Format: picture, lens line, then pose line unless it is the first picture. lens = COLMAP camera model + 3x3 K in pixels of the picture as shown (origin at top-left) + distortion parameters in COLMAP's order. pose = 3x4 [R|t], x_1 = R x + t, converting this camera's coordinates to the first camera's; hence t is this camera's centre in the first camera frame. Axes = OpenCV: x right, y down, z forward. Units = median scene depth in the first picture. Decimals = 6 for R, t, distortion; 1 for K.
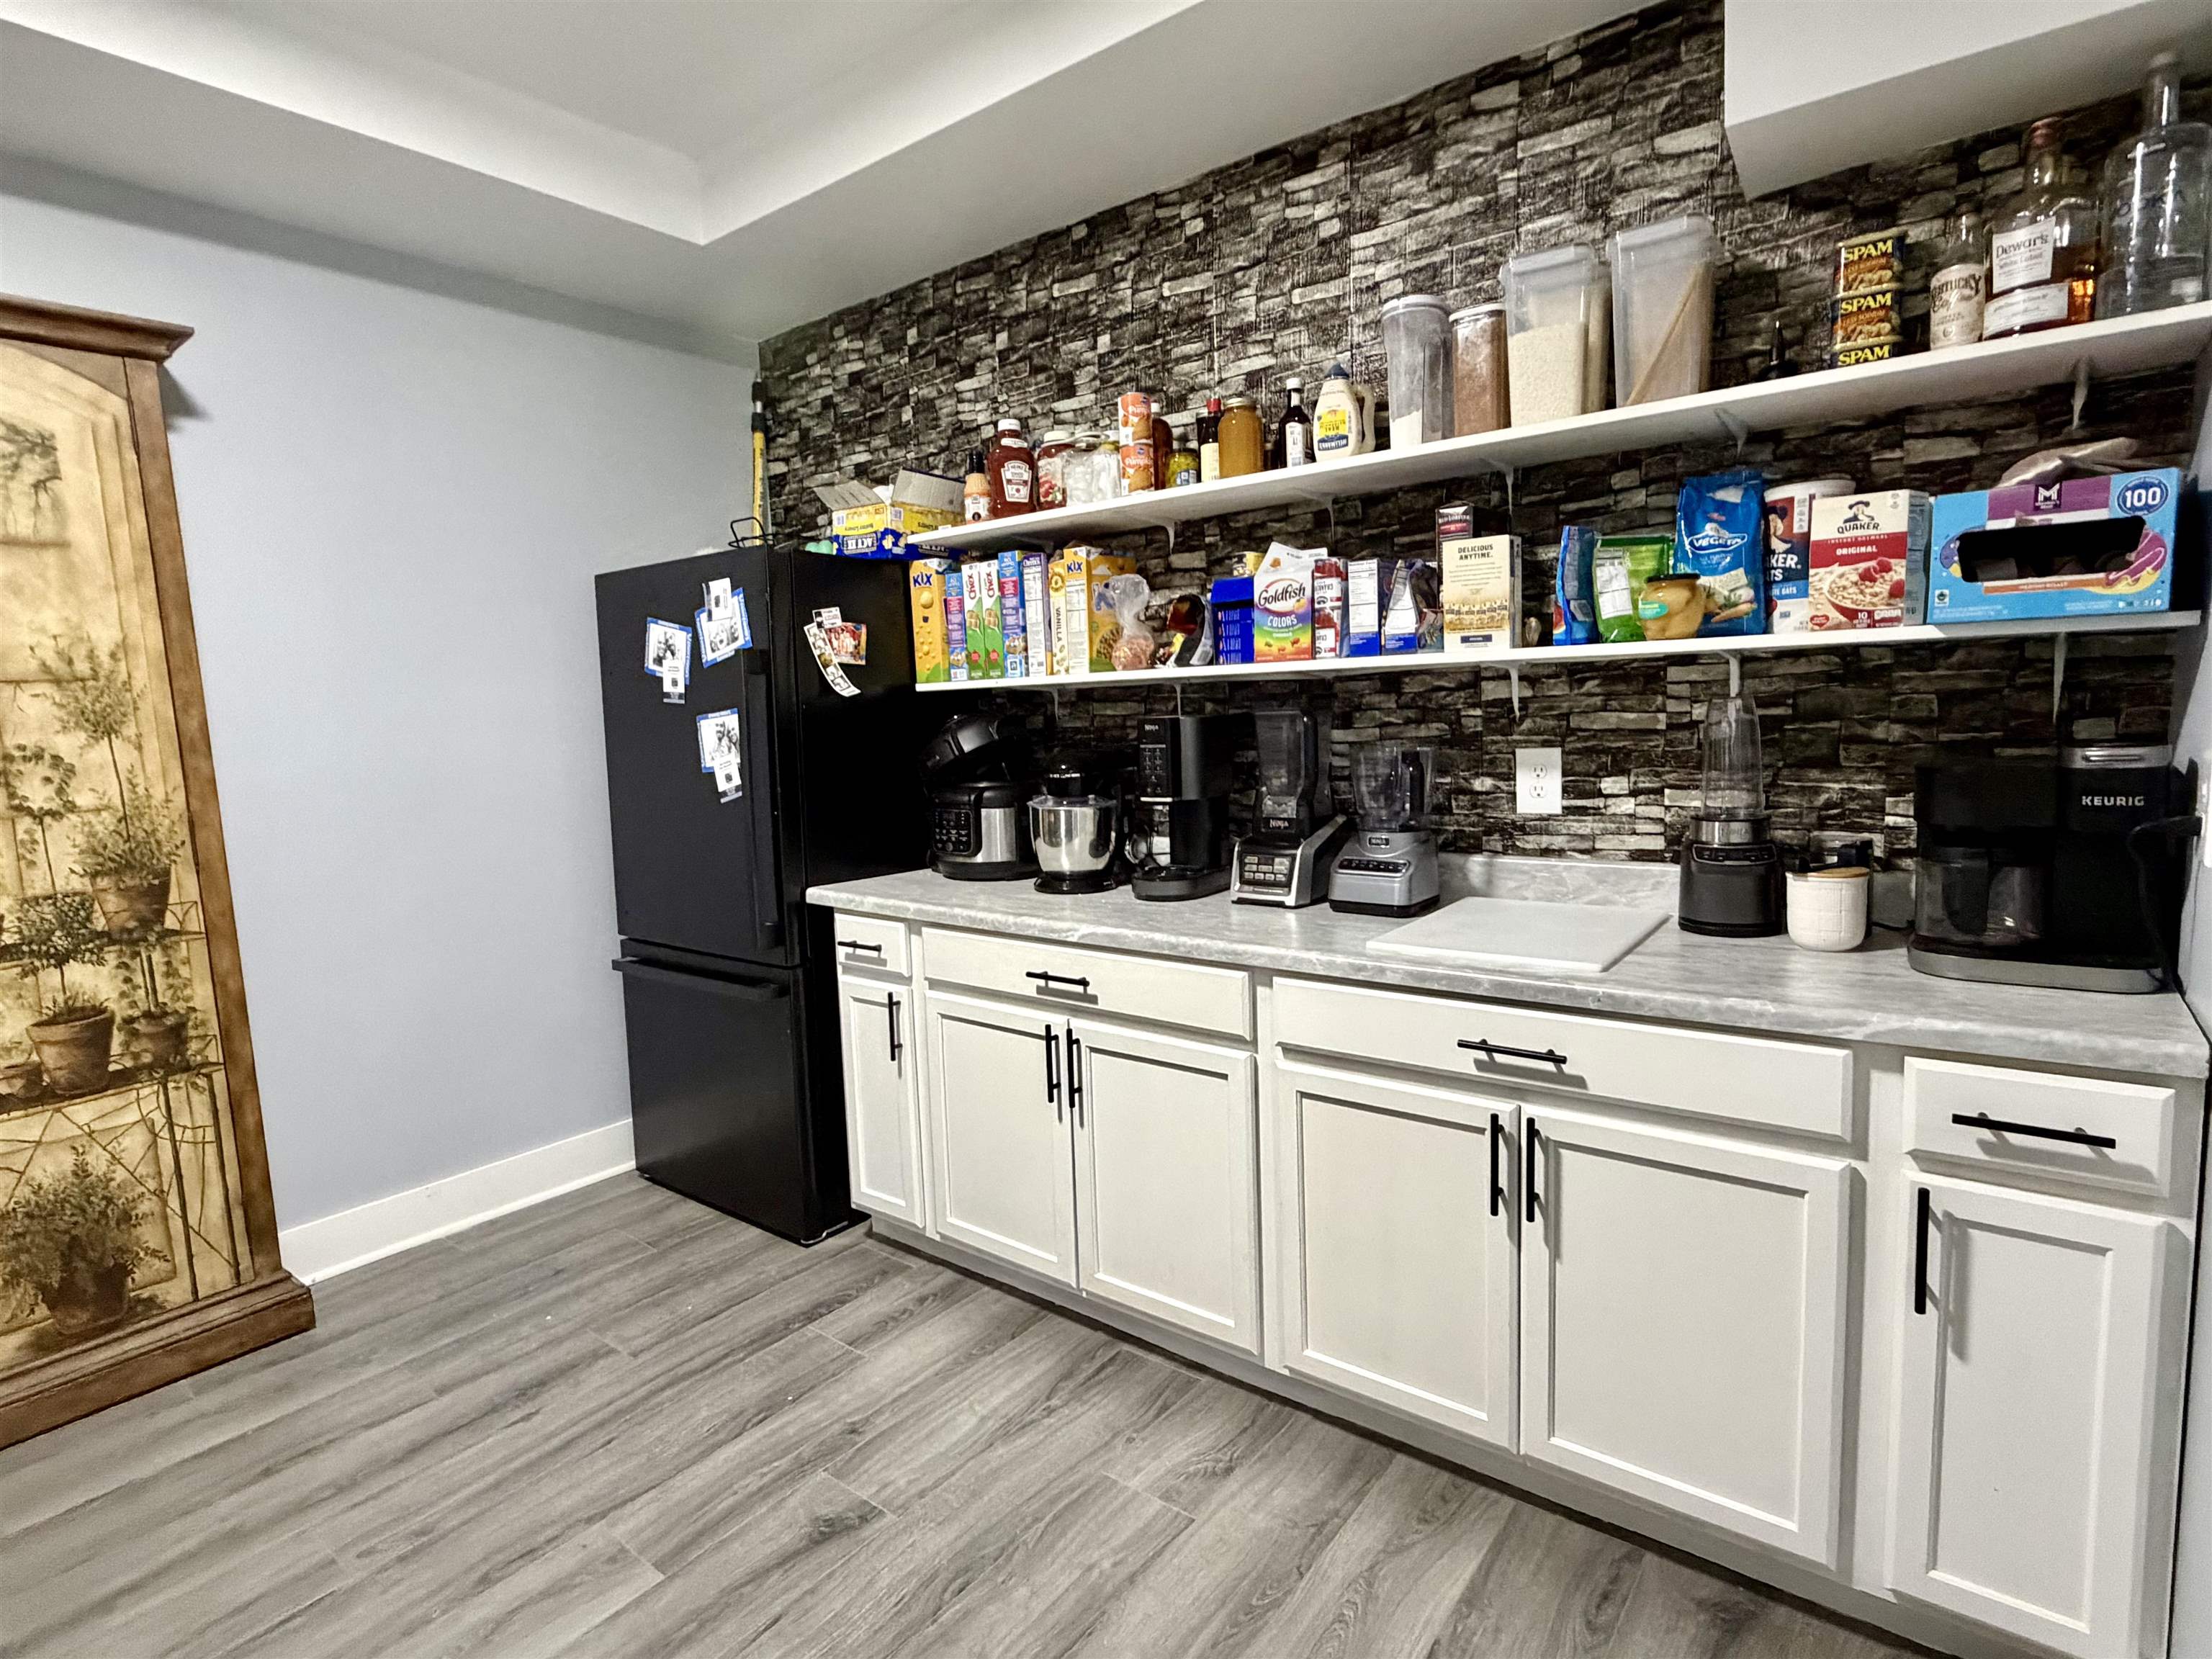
lens RADIAL K [[1131.7, 0, 1102.3], [0, 1131.7, 832.0], [0, 0, 1]] dist [0.000030, -0.001856]
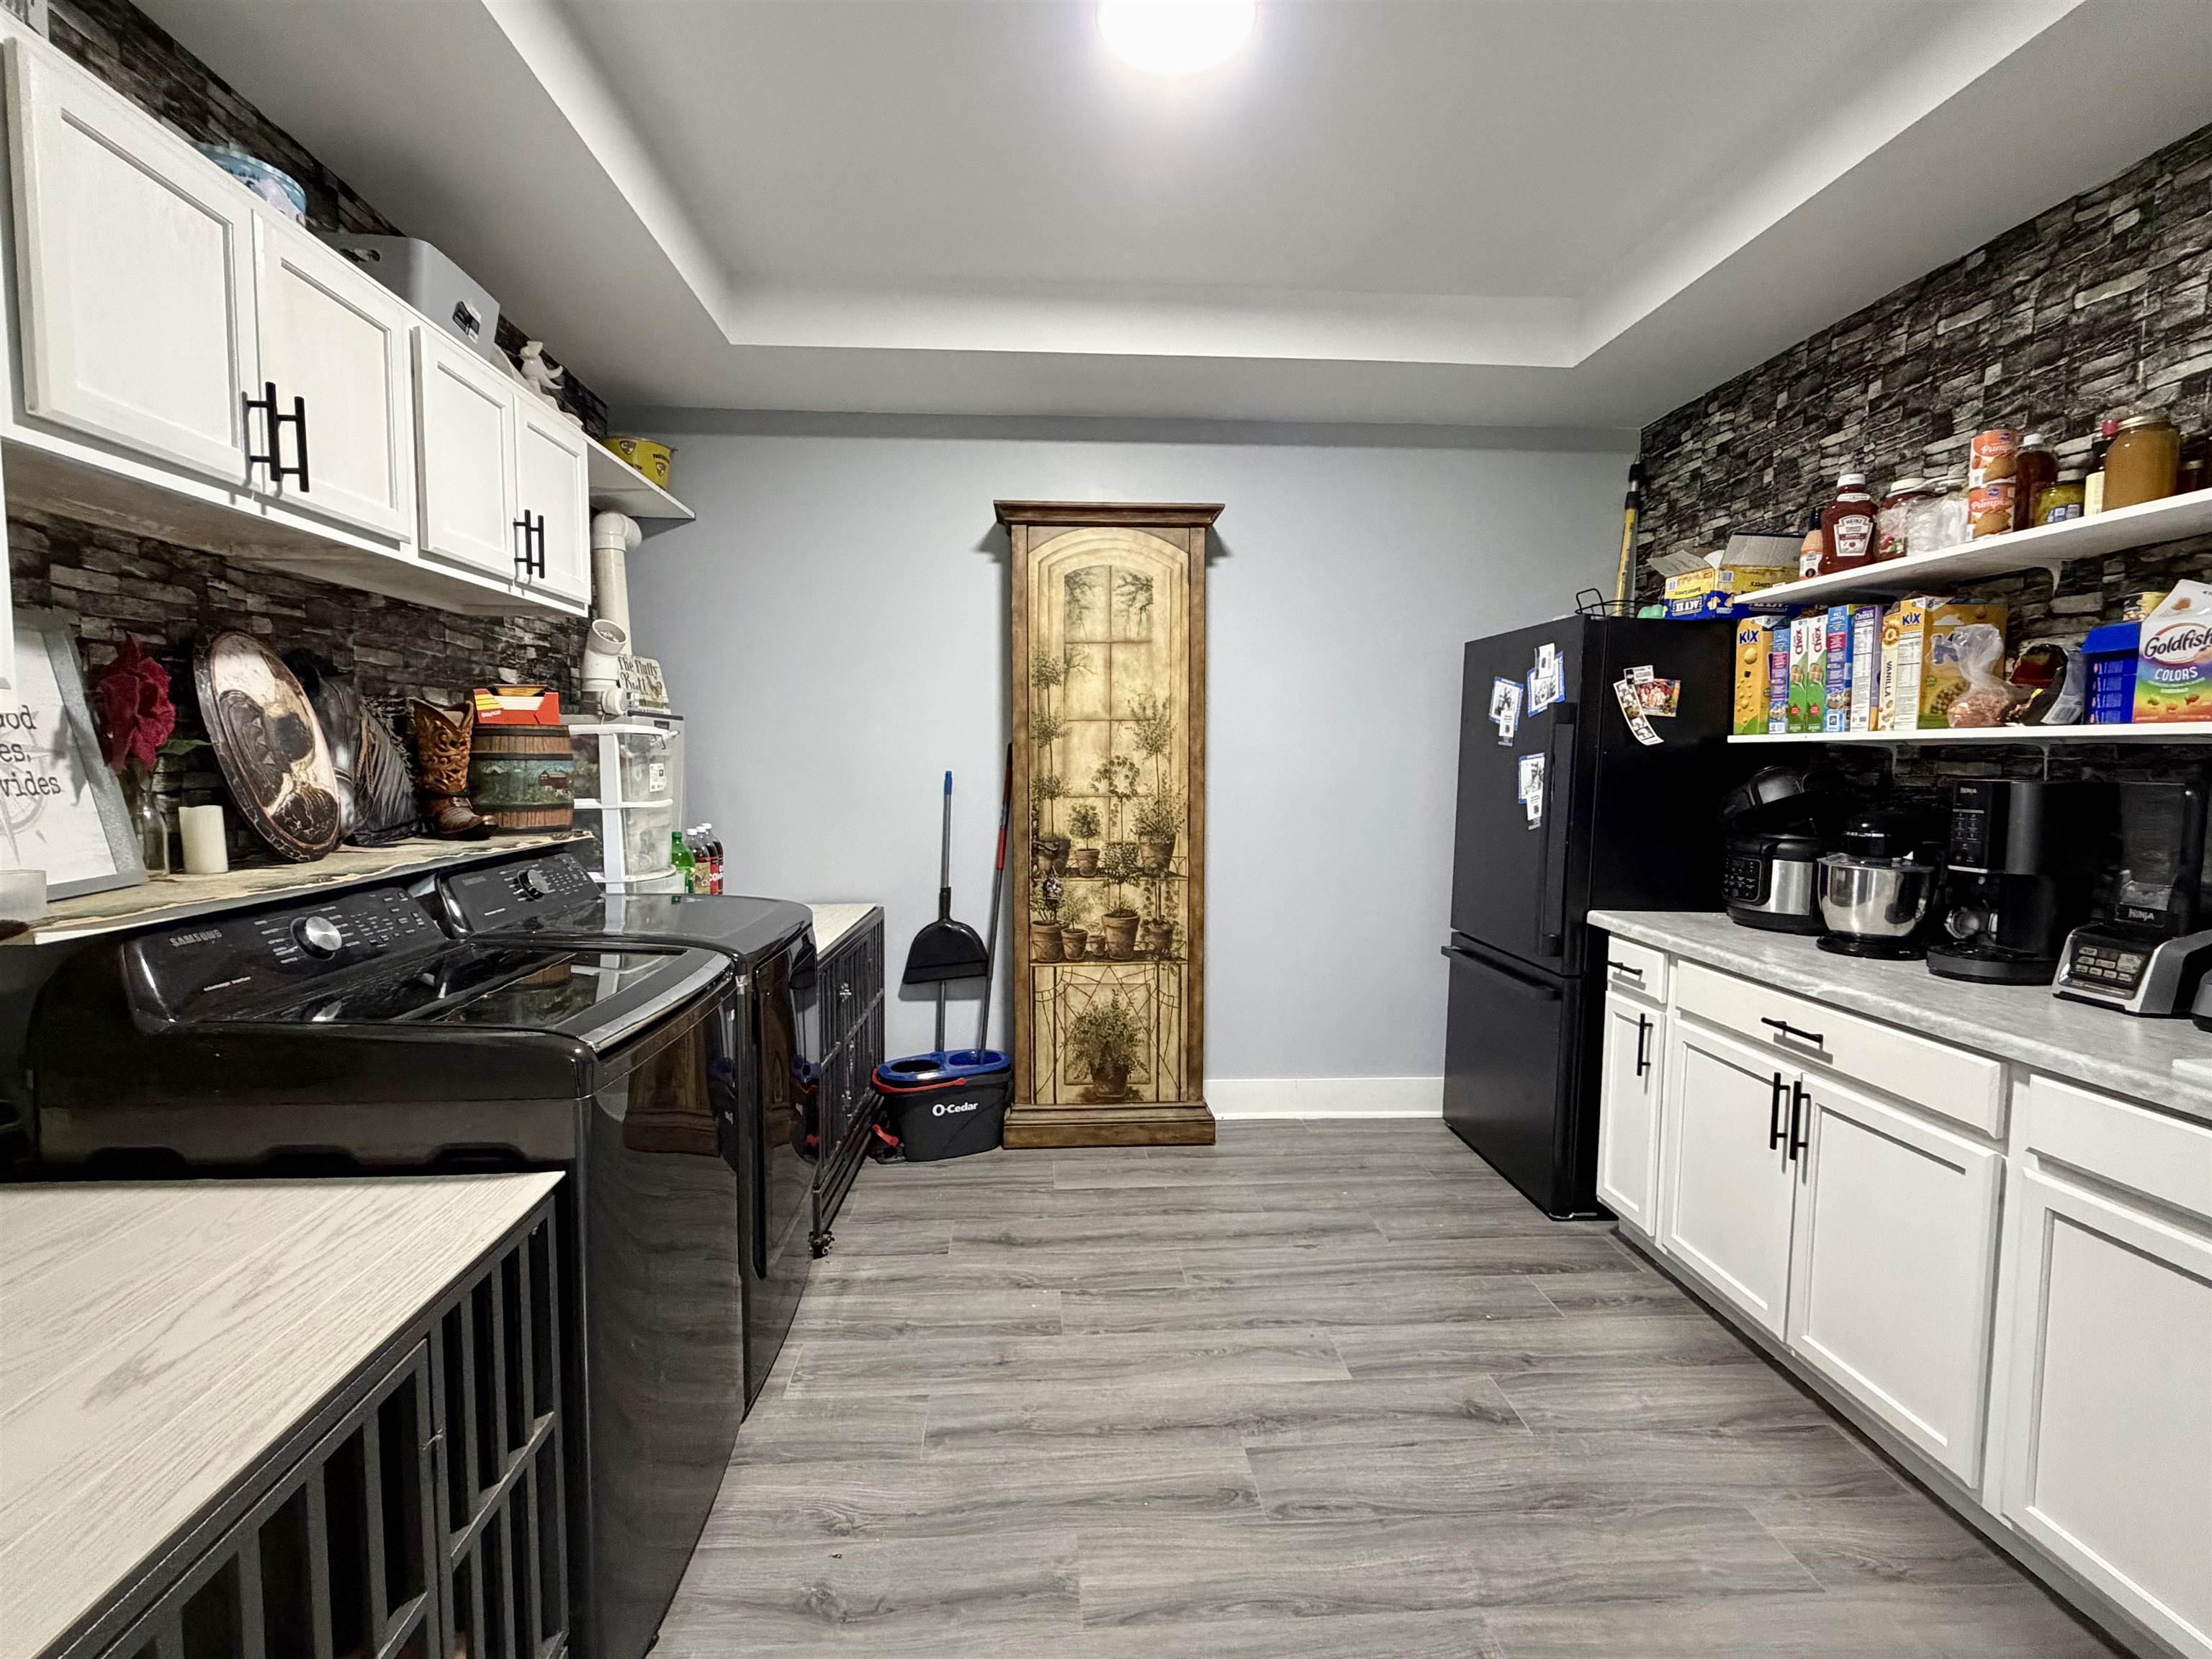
lens RADIAL K [[1024.4, 0, 1106.0], [0, 1024.4, 829.5], [0, 0, 1]] dist [0.002061, 0.000347]
pose [[0.673982, 0.095969, -0.732488, 0.190578], [-0.116388, 0.992937, 0.023001, 0.001783], [0.729522, 0.069750, 0.680391, -0.082261]]
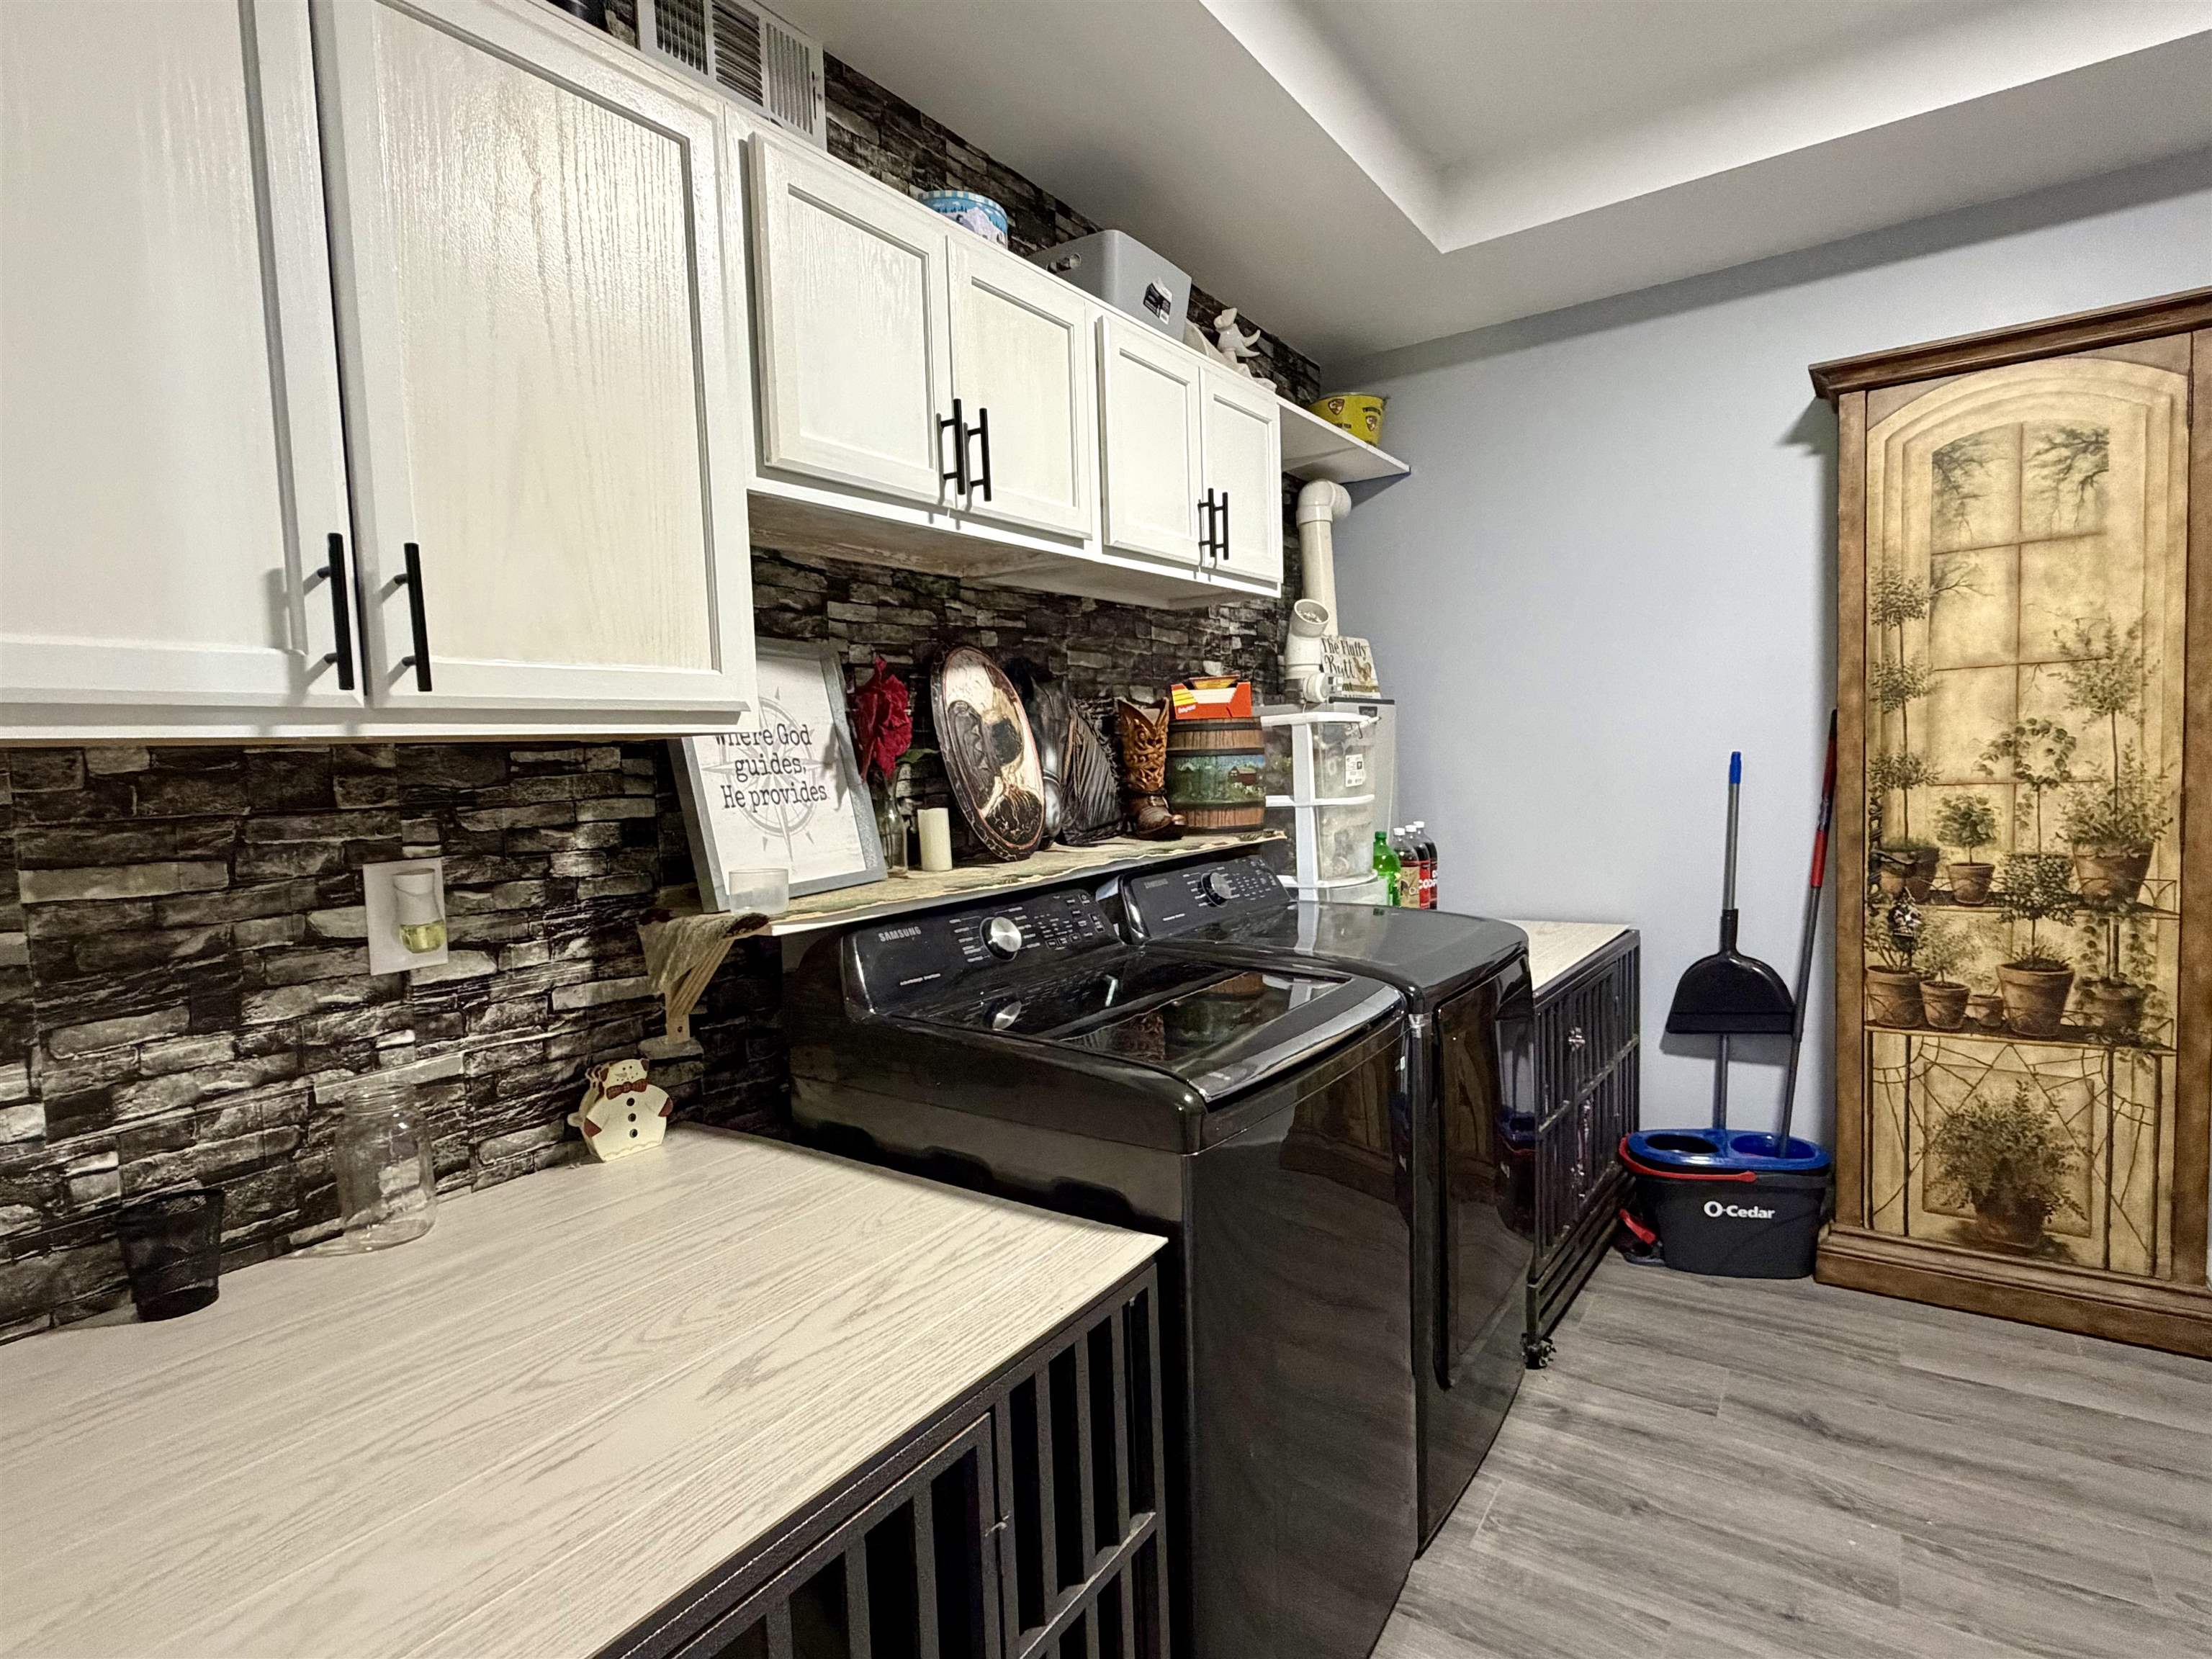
lens RADIAL K [[1131.7, 0, 1102.3], [0, 1131.7, 832.0], [0, 0, 1]] dist [0.000030, -0.001856]
pose [[0.059098, 0.107007, -0.992500, 0.110709], [-0.081301, 0.991451, 0.102053, -0.004811], [0.994936, 0.074660, 0.067293, 0.006715]]
